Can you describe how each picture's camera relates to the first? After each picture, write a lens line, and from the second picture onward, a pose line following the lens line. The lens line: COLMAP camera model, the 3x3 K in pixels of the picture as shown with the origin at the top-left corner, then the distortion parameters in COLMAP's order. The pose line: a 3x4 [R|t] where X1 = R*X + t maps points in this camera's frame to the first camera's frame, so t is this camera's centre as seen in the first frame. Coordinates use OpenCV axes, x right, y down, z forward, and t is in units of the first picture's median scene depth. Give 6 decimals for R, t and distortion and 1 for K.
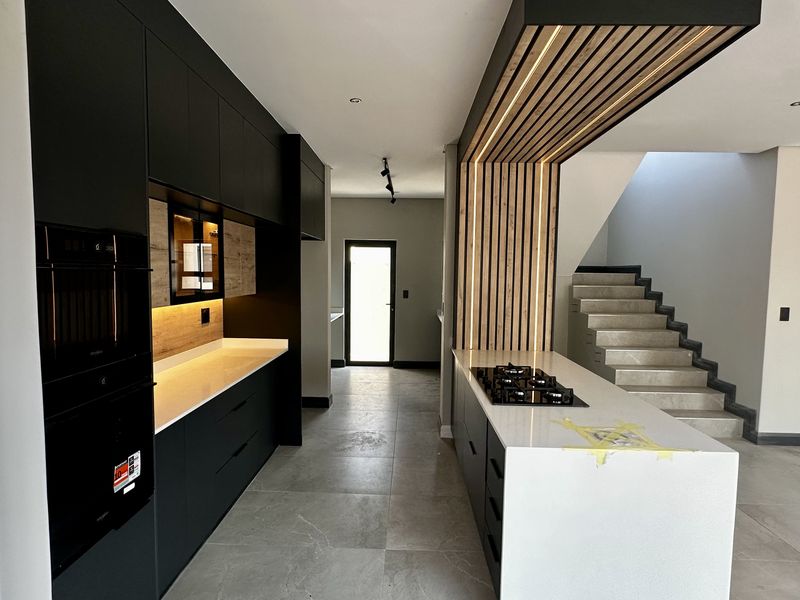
lens RADIAL K [[424.8, 0, 400.0], [0, 424.8, 300.0], [0, 0, 1]] dist [-0.003336, 0.000863]
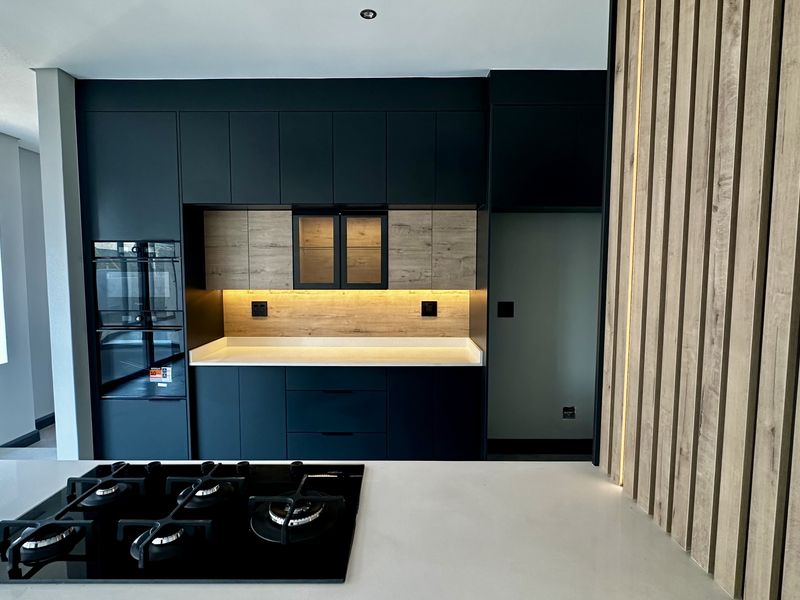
lens RADIAL K [[424.8, 0, 400.0], [0, 424.8, 300.0], [0, 0, 1]] dist [-0.003336, 0.000863]
pose [[0.022523, 0.059236, -0.997990, 0.485876], [-0.067040, 0.996086, 0.057610, -0.033114], [0.997496, 0.065608, 0.026406, 0.827747]]
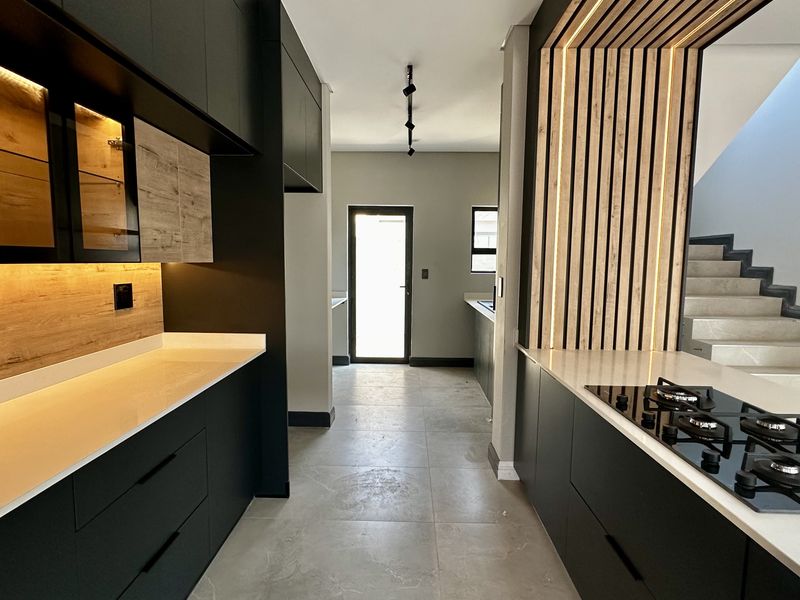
lens RADIAL K [[424.8, 0, 400.0], [0, 424.8, 300.0], [0, 0, 1]] dist [-0.003336, 0.000863]
pose [[0.999993, -0.003710, 0.000552, -0.062724], [0.003694, 0.999638, 0.026646, 0.025299], [-0.000651, -0.026644, 0.999645, 0.367381]]
